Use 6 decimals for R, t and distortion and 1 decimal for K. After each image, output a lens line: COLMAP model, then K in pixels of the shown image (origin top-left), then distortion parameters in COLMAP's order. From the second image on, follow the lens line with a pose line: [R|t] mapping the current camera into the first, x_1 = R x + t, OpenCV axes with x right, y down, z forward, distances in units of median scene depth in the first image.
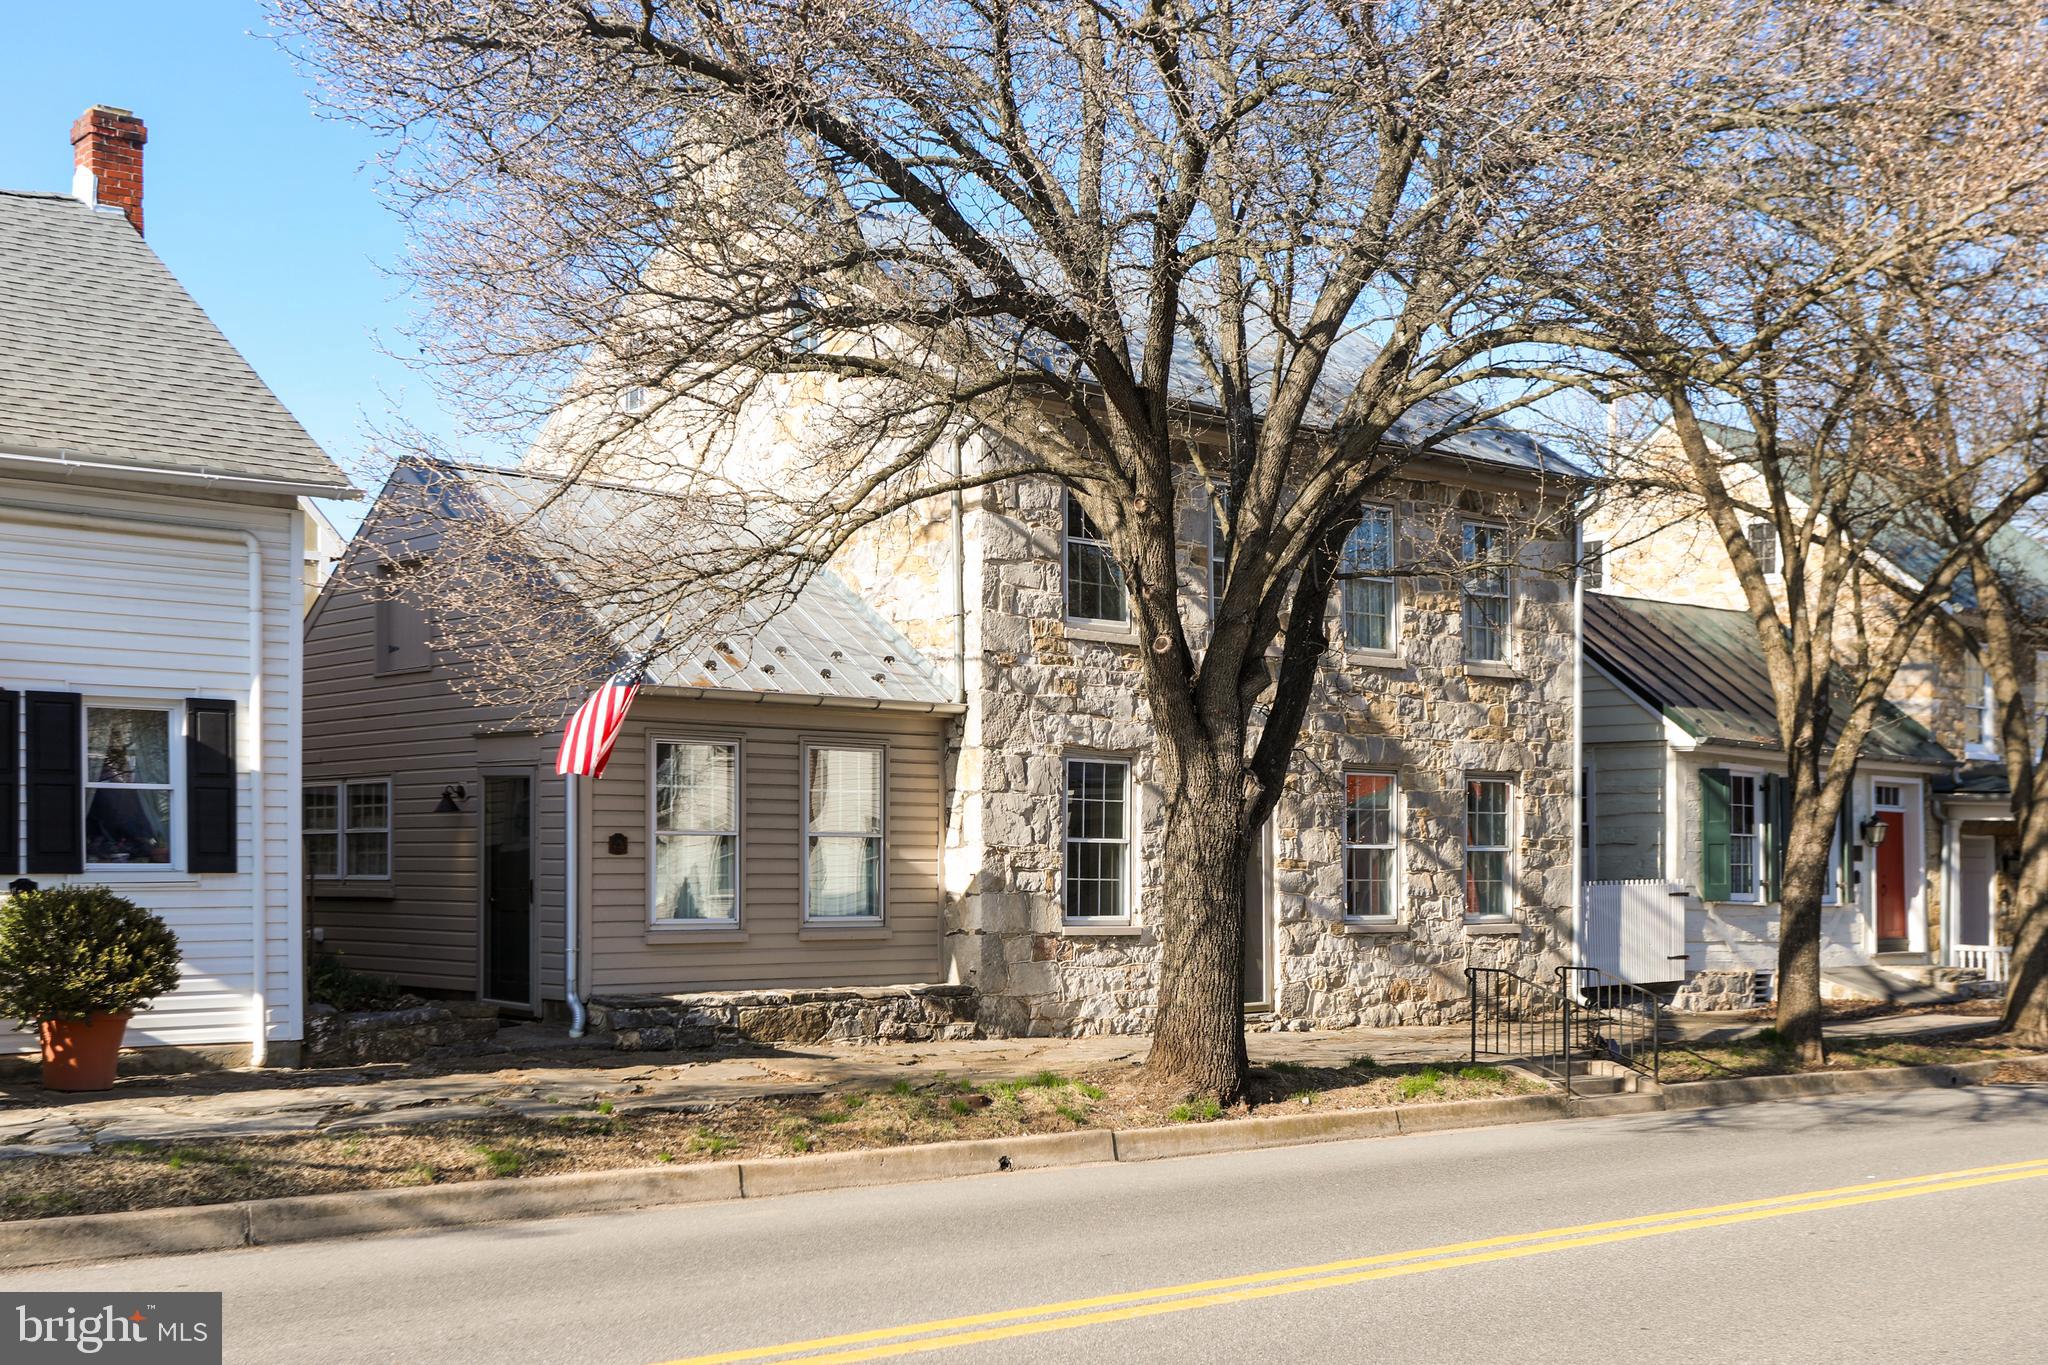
lens RADIAL K [[2697.1, 0, 1024.0], [0, 2697.1, 682.5], [0, 0, 1]] dist [0.023876, 0.038124]
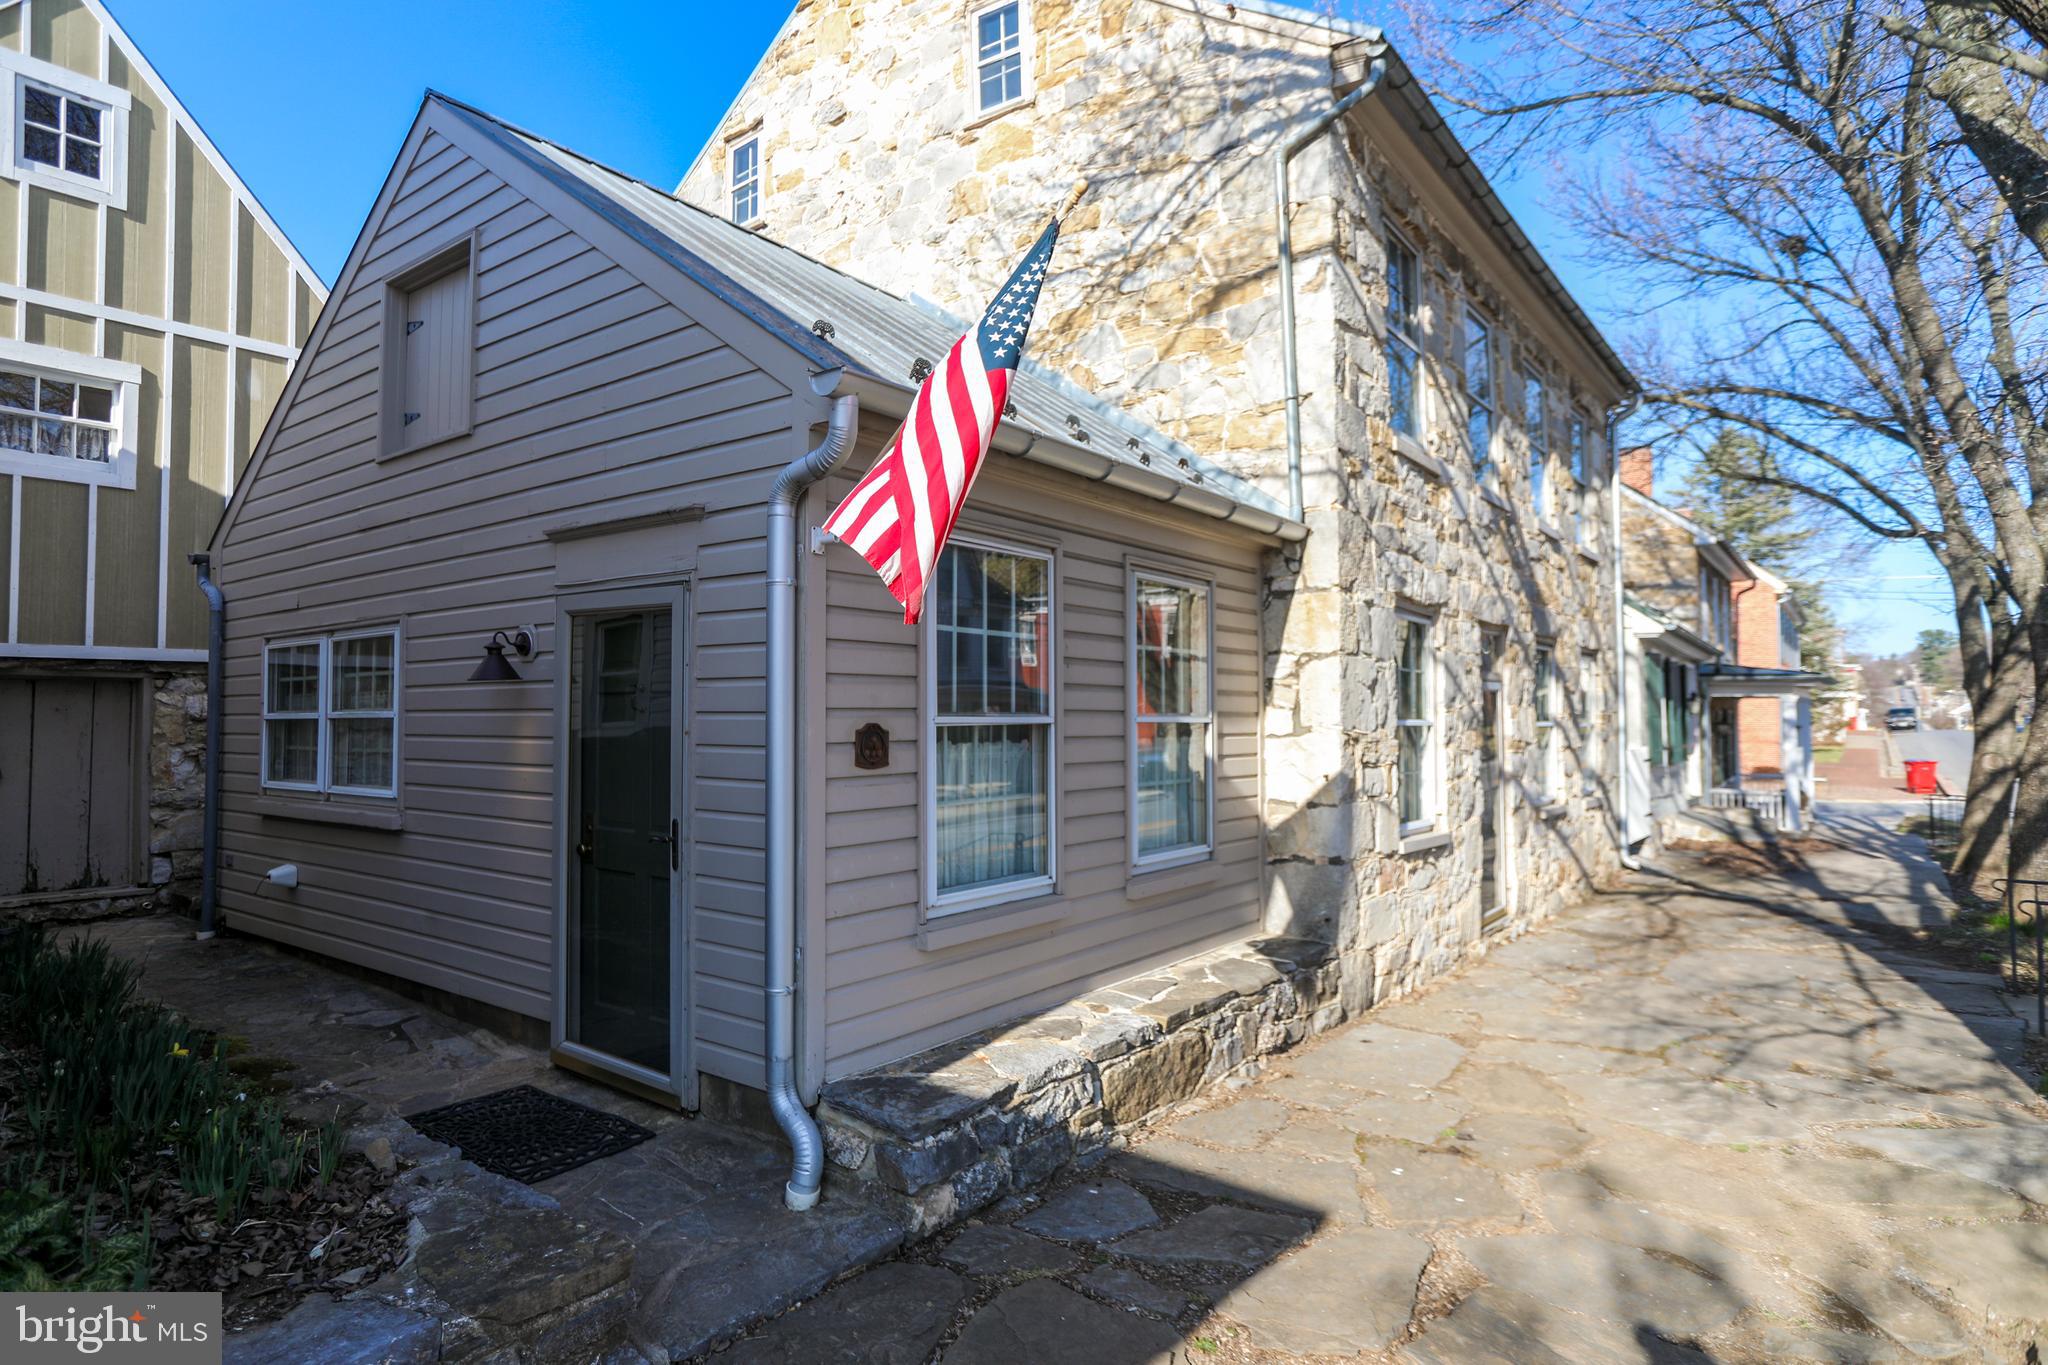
lens RADIAL K [[1182.9, 0, 1023.5], [0, 1182.9, 650.3], [0, 0, 1]] dist [-0.002314, -0.000219]
pose [[0.982798, 0.005282, 0.184608, -0.142467], [-0.007103, 0.999932, 0.009200, 0.035959], [-0.184547, -0.010353, 0.982769, 0.693871]]
